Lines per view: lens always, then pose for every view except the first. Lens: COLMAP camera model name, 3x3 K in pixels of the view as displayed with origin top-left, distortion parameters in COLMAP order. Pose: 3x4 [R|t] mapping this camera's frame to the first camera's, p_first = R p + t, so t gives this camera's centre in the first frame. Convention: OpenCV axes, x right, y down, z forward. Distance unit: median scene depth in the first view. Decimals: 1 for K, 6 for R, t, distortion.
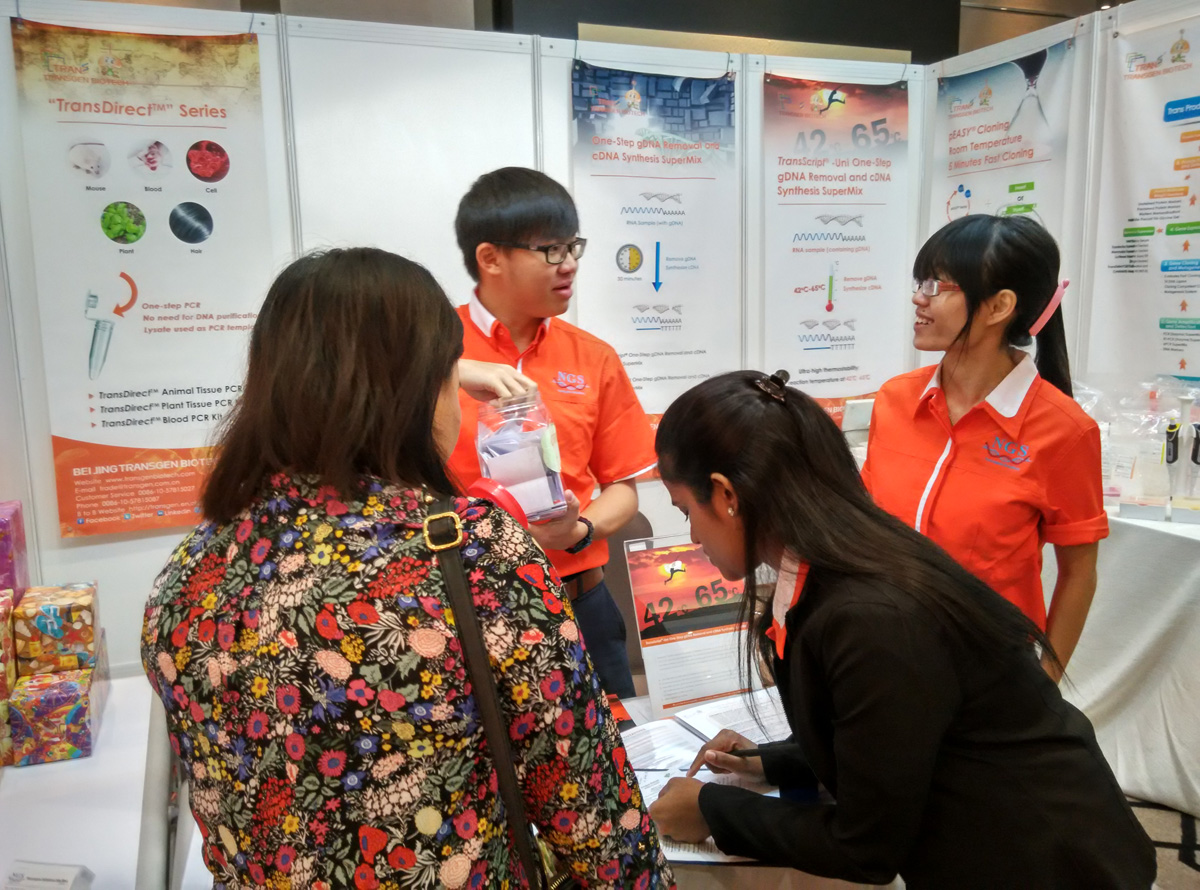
lens RADIAL K [[994.5, 0, 600.0], [0, 994.5, 445.0], [0, 0, 1]] dist [0.108108, -0.142003]
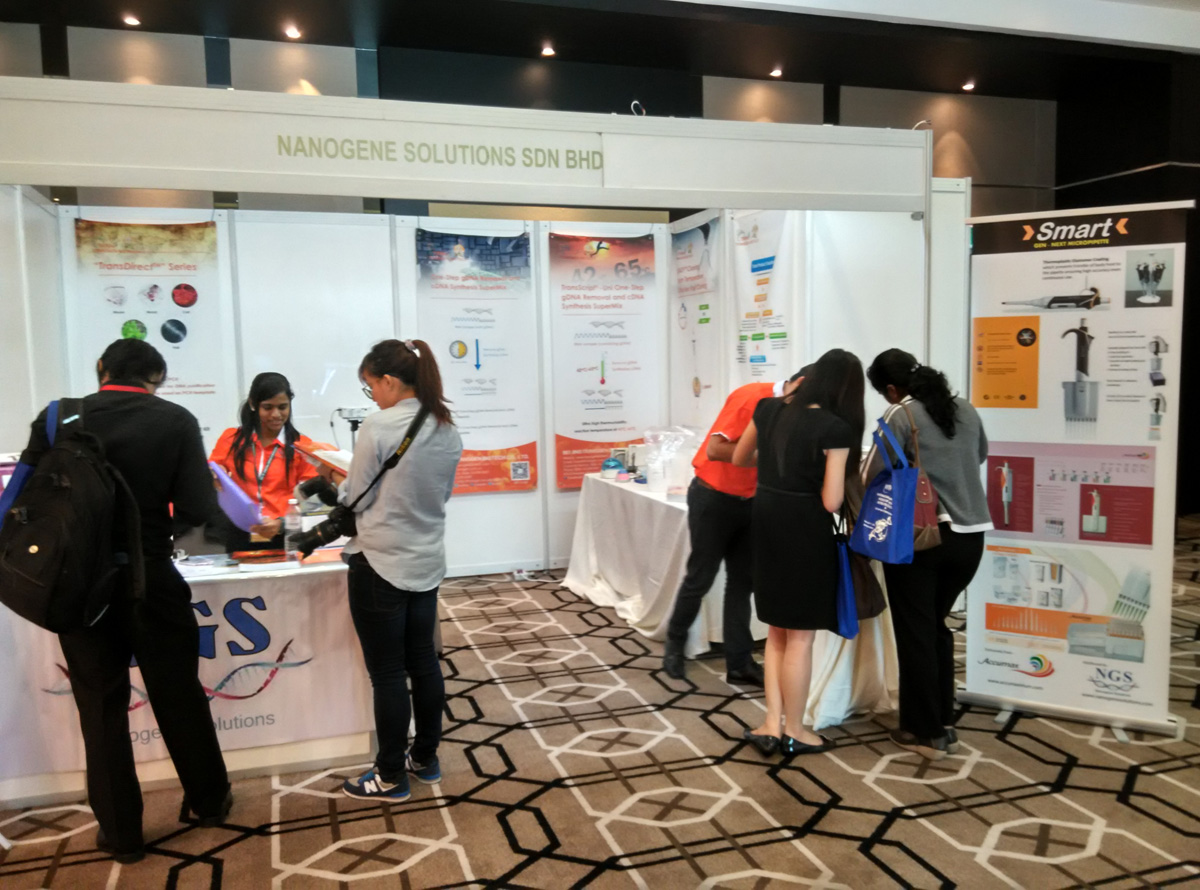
lens RADIAL K [[988.9, 0, 605.8], [0, 988.9, 456.1], [0, 0, 1]] dist [0.136763, -0.257583]
pose [[0.998299, 0.007251, -0.057849, 0.354196], [-0.010499, 0.998373, -0.056042, 0.064966], [0.057348, 0.056554, 0.996751, -0.532511]]
